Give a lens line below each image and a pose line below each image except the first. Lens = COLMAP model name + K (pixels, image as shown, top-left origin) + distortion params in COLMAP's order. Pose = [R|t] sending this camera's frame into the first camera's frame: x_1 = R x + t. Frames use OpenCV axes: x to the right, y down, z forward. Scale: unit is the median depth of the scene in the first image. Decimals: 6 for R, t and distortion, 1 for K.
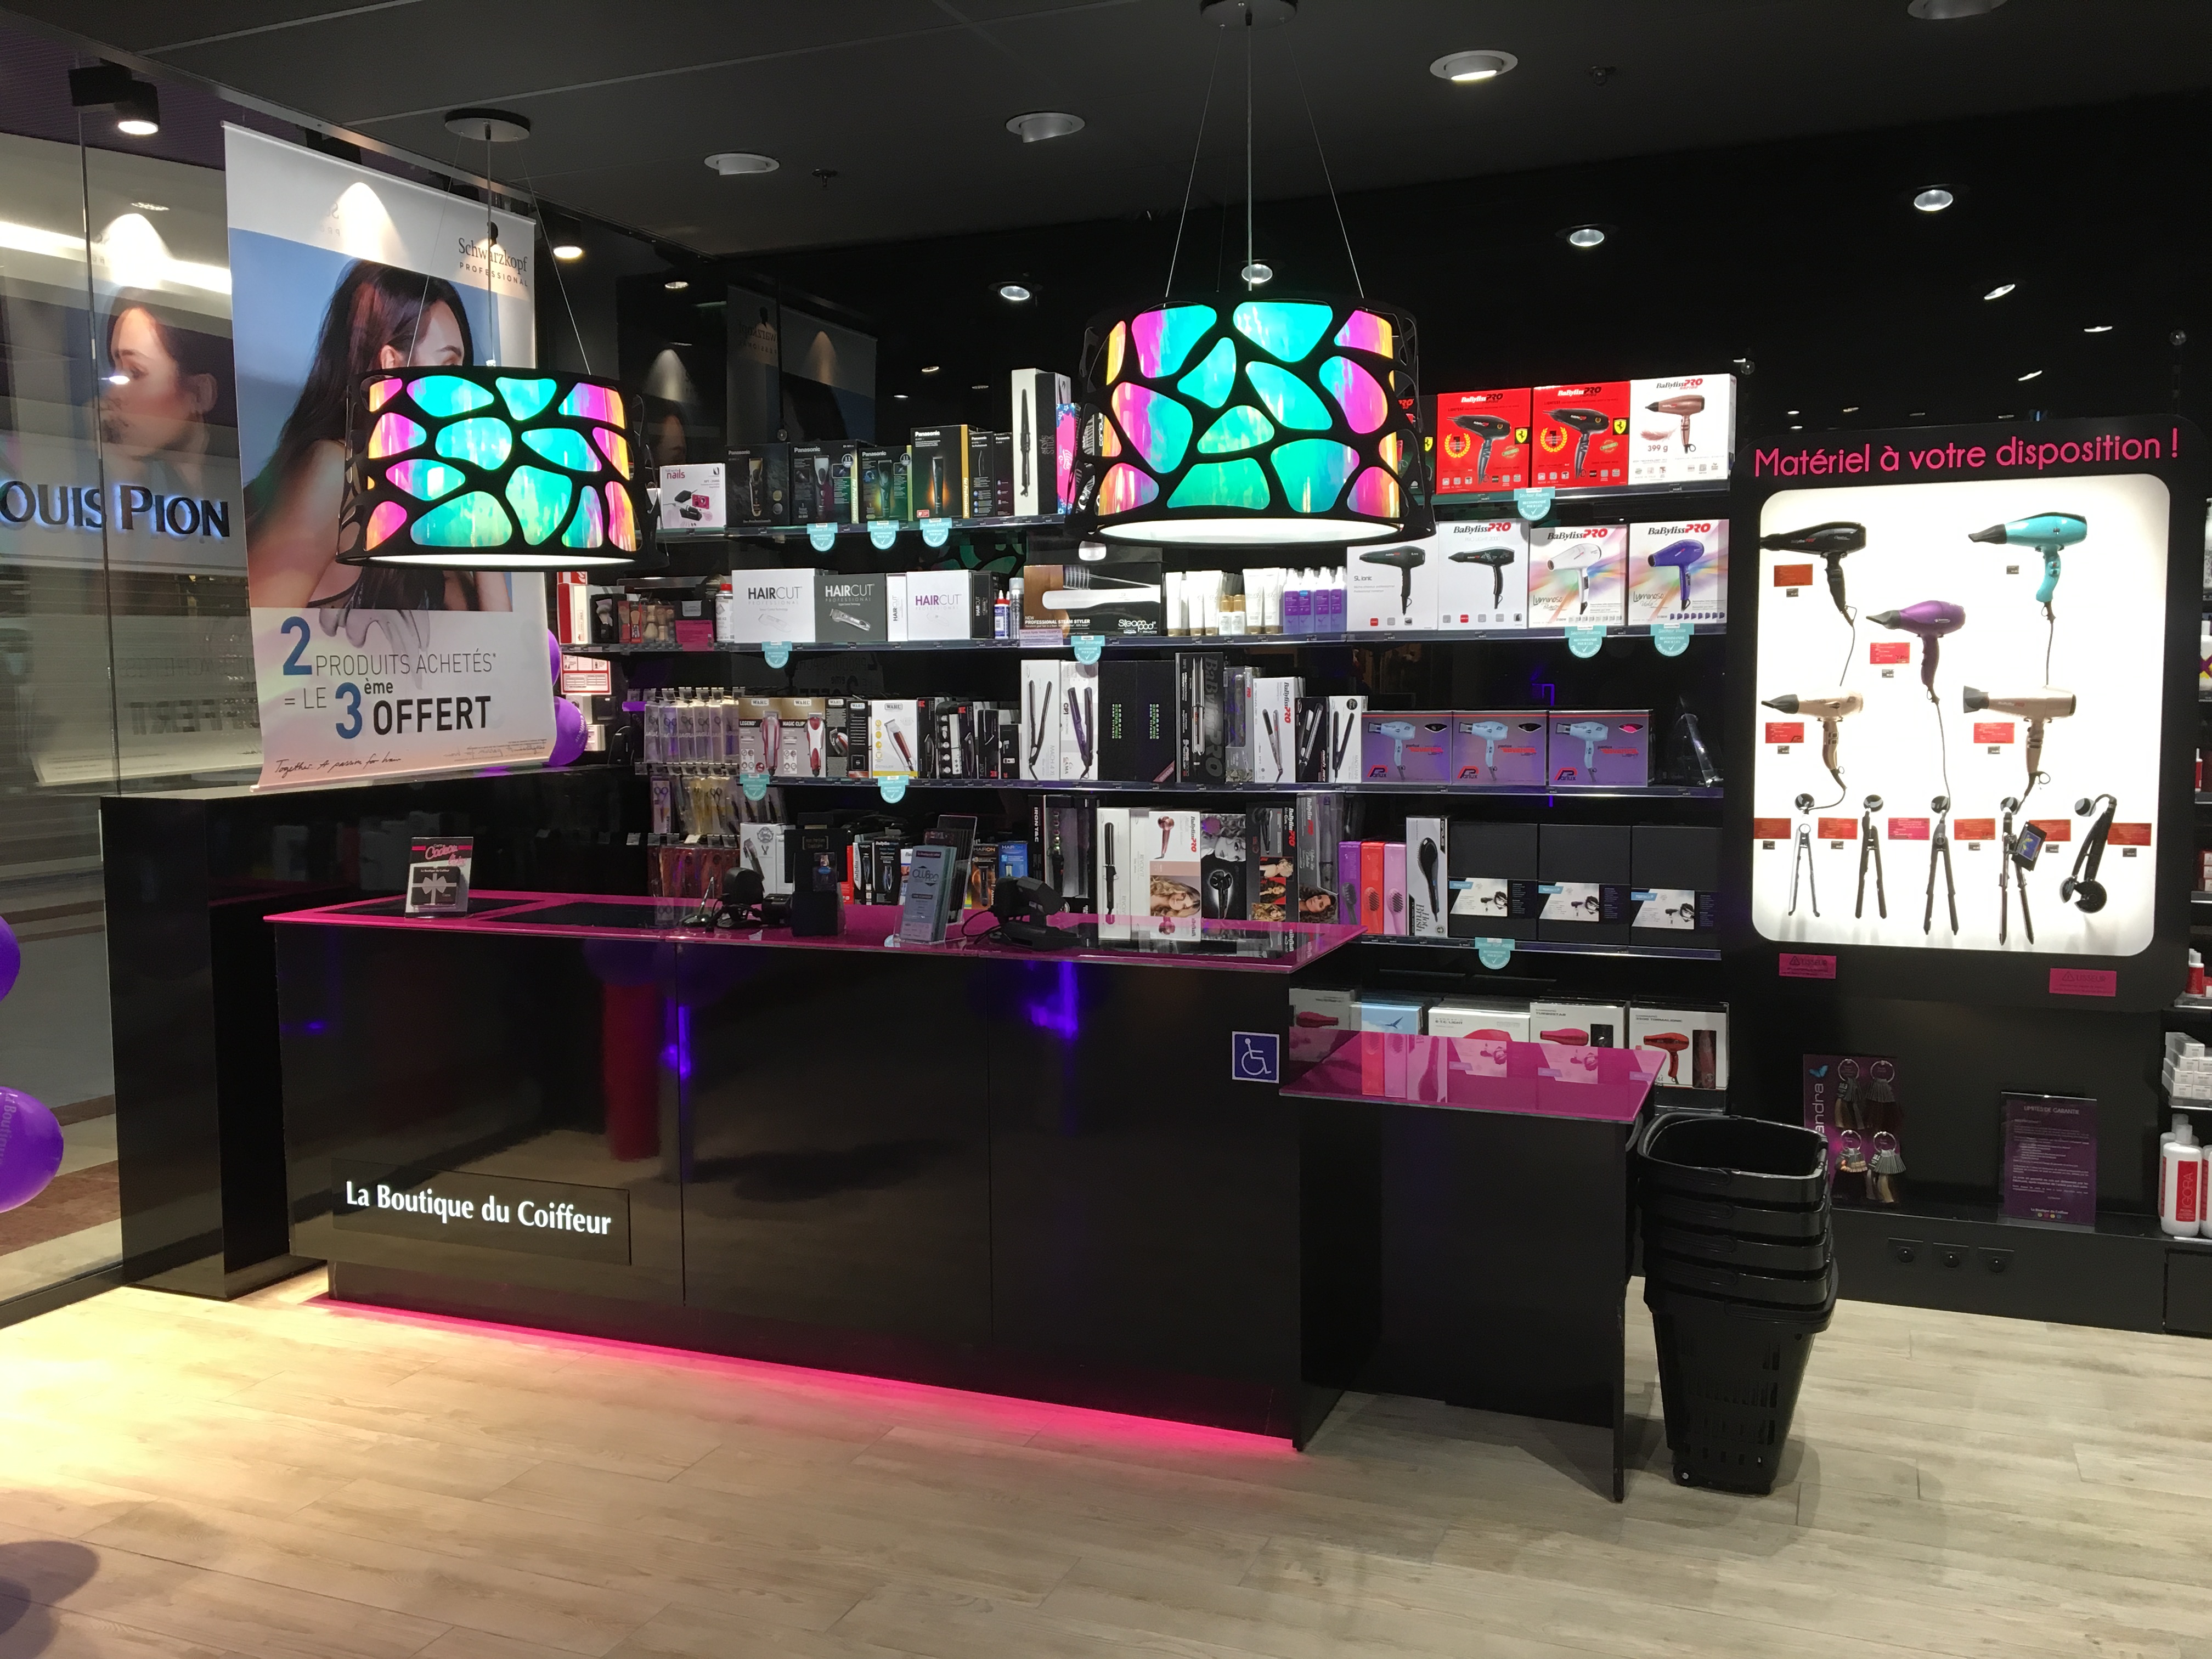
lens RADIAL K [[1865.3, 0, 1110.5], [0, 1865.3, 832.8], [0, 0, 1]] dist [0.046934, -0.002928]
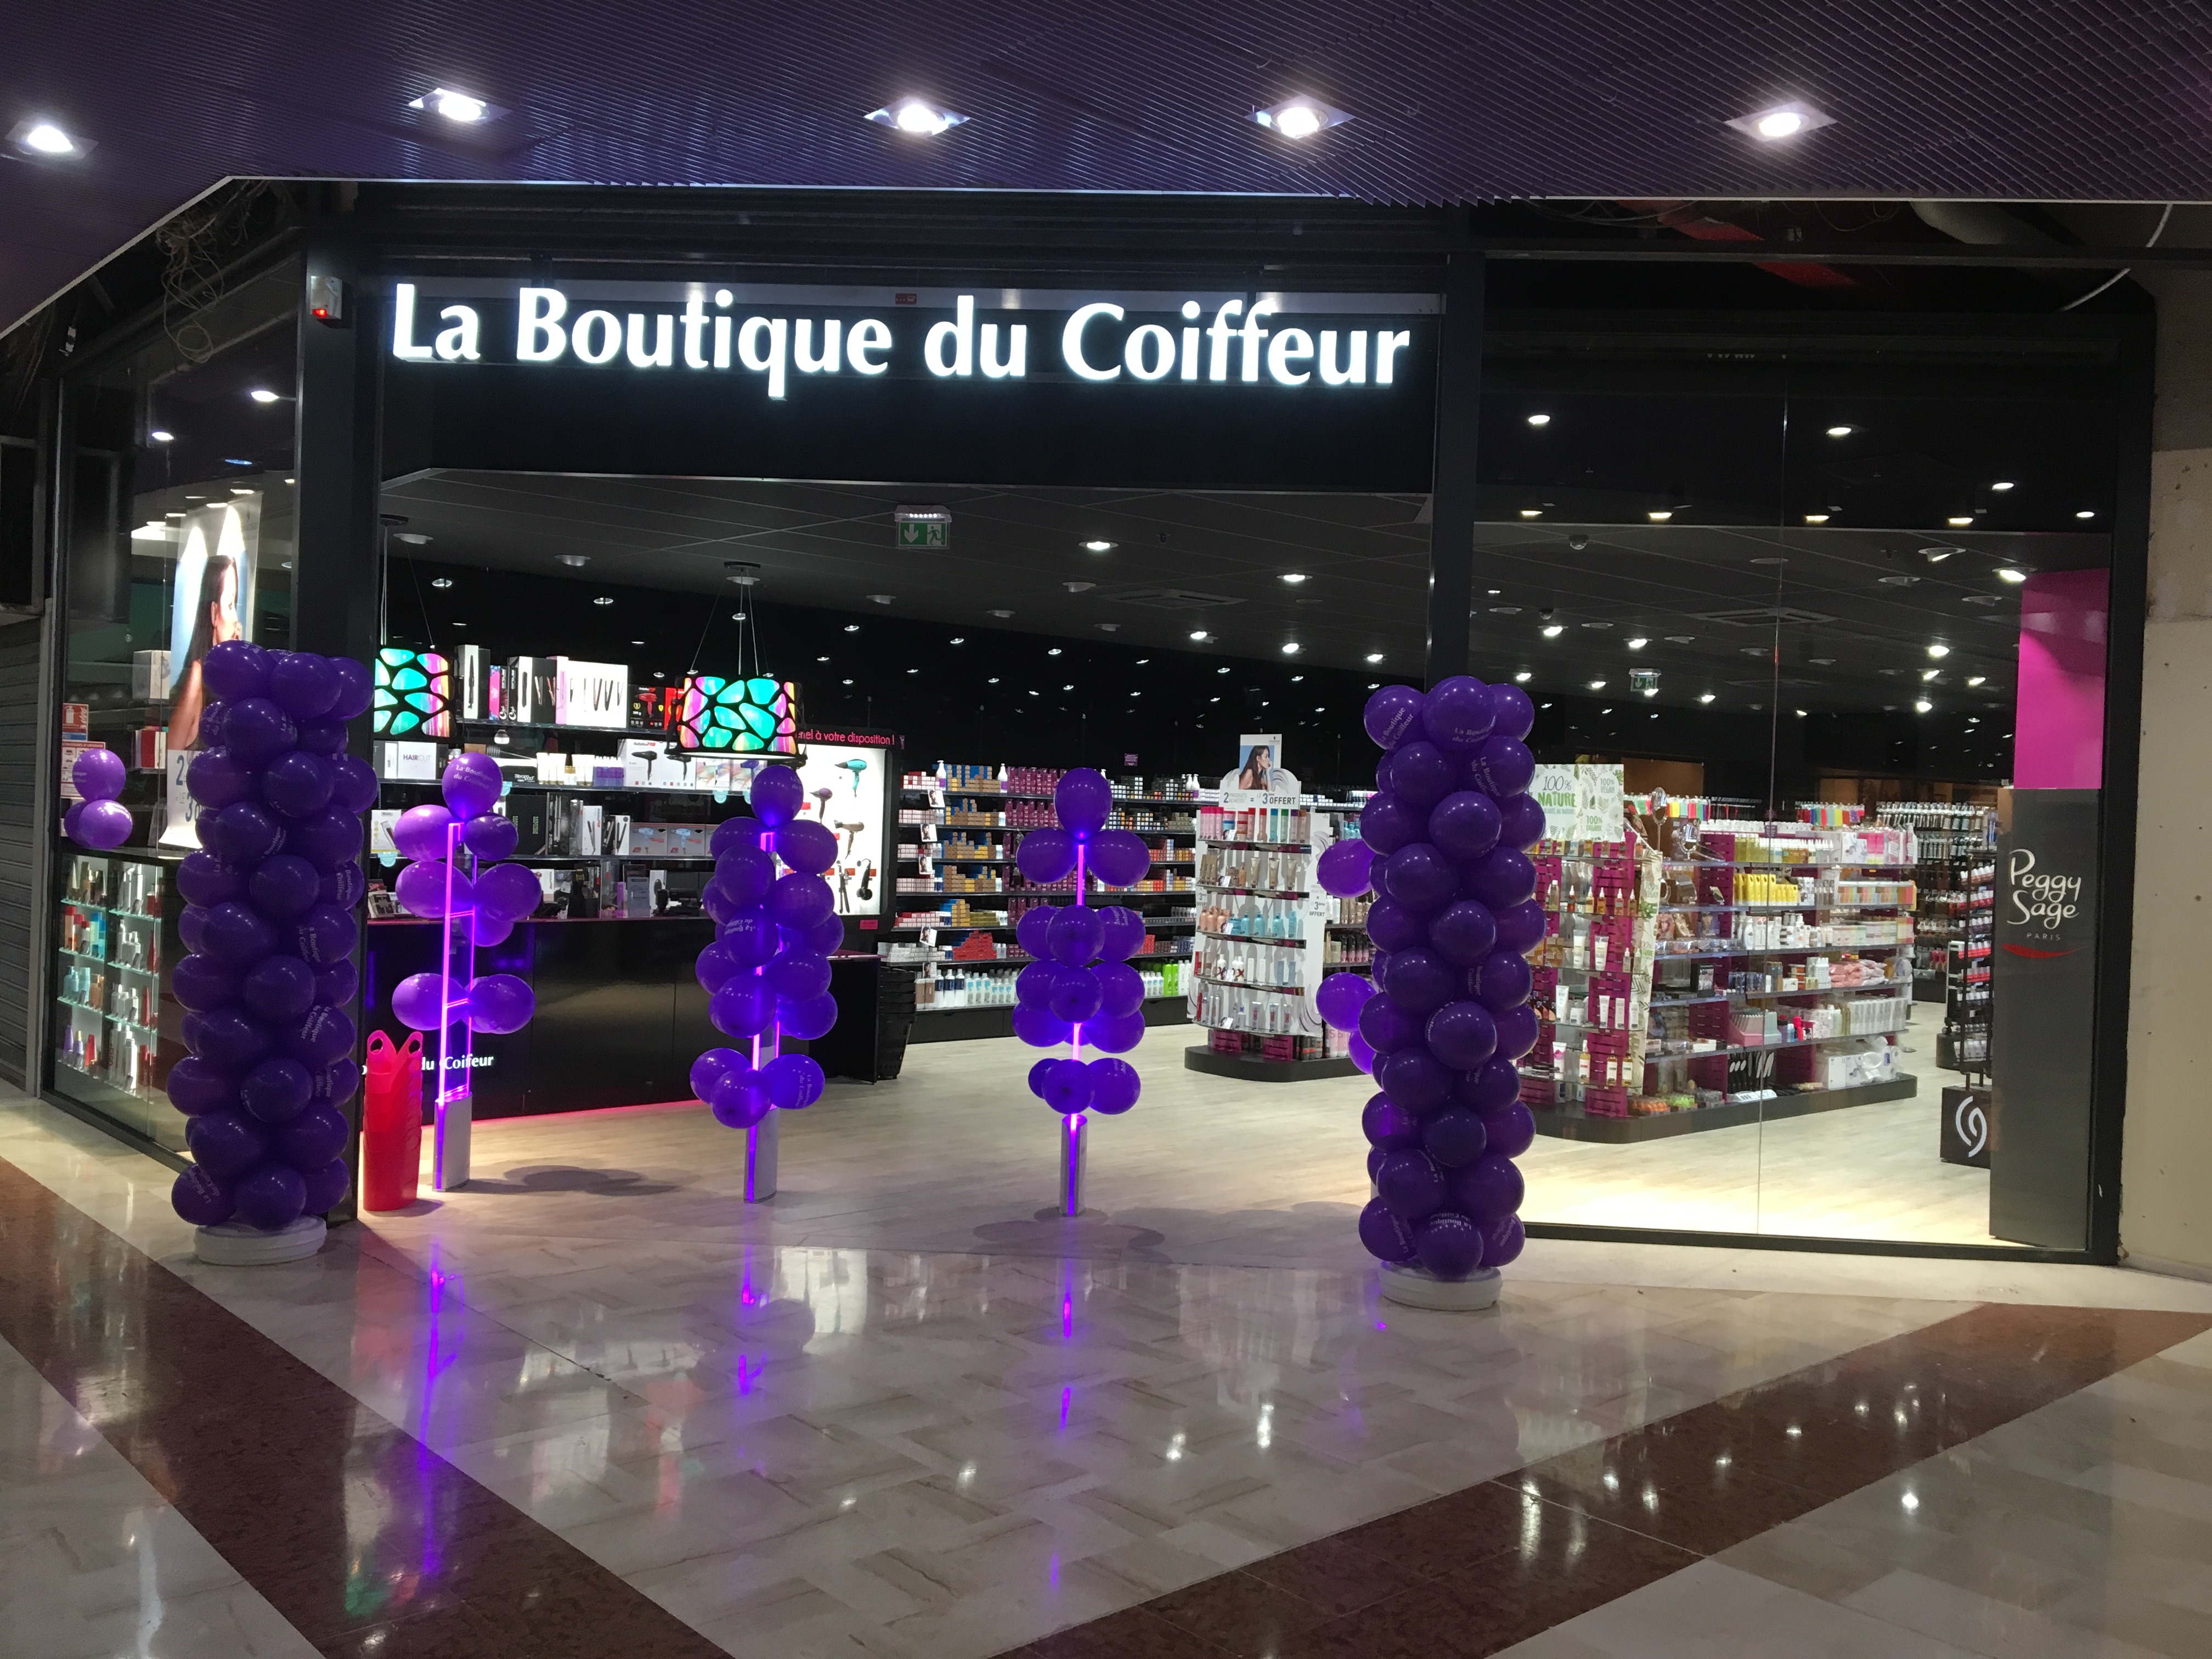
lens RADIAL K [[1865.3, 0, 1108.5], [0, 1865.3, 827.4], [0, 0, 1]] dist [0.046934, -0.002928]
pose [[0.424271, 0.017880, 0.905359, -1.627438], [0.037528, 0.998599, -0.037308, 0.044483], [-0.904757, 0.049805, 0.423005, -0.451937]]
